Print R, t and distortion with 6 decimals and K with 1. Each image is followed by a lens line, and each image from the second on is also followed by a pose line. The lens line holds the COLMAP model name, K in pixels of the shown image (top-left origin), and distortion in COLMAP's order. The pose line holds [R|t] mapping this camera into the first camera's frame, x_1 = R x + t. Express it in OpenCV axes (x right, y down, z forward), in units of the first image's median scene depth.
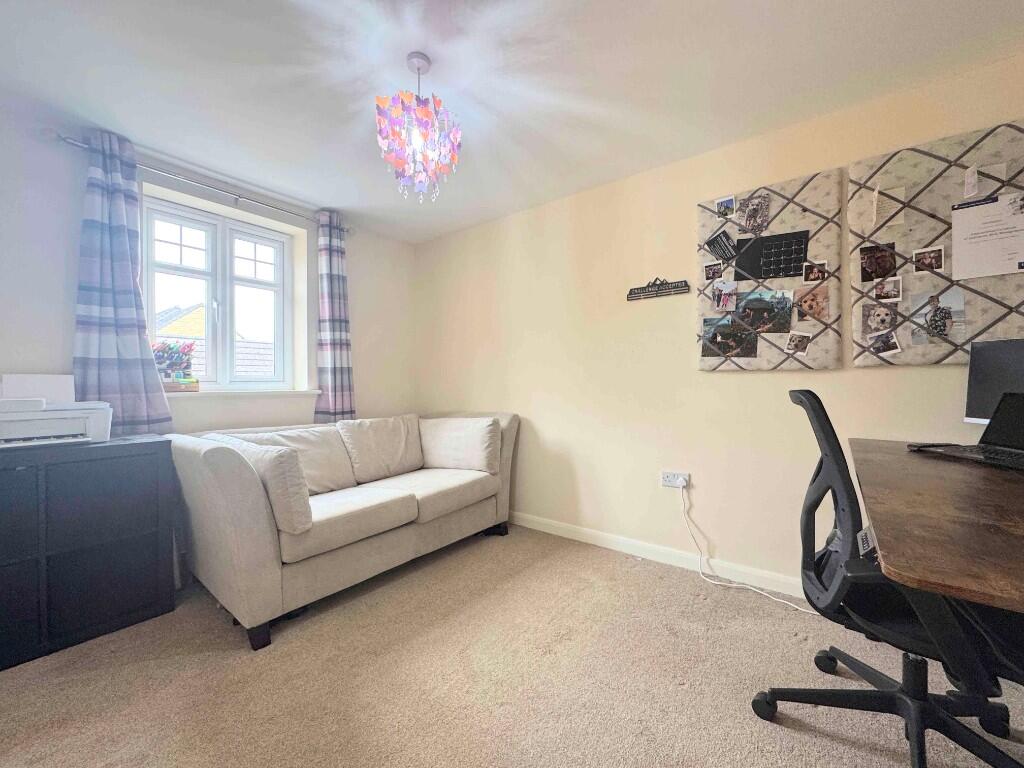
lens RADIAL K [[406.5, 0, 511.2], [0, 406.5, 383.6], [0, 0, 1]] dist [-0.000775, 0.000126]
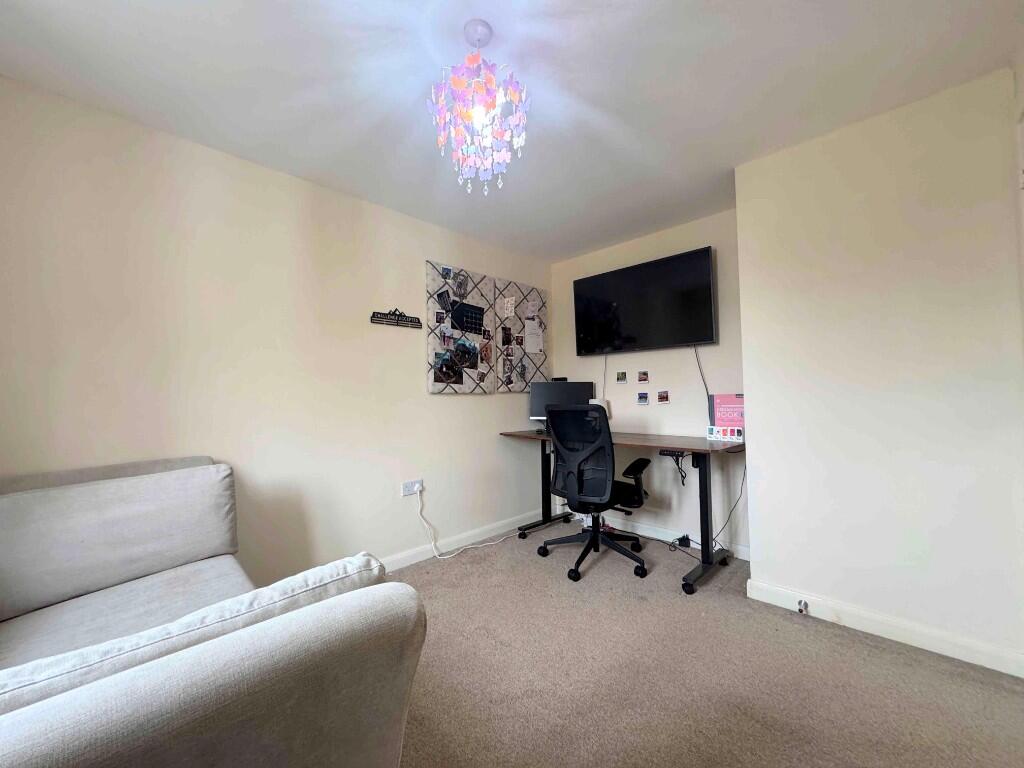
lens RADIAL K [[406.5, 0, 511.9], [0, 406.5, 382.3], [0, 0, 1]] dist [-0.000775, 0.000126]
pose [[0.133135, 0.038925, 0.990333, -0.813855], [0.016784, 0.998997, -0.041522, -0.009352], [-0.990956, 0.022150, 0.132348, 0.644586]]
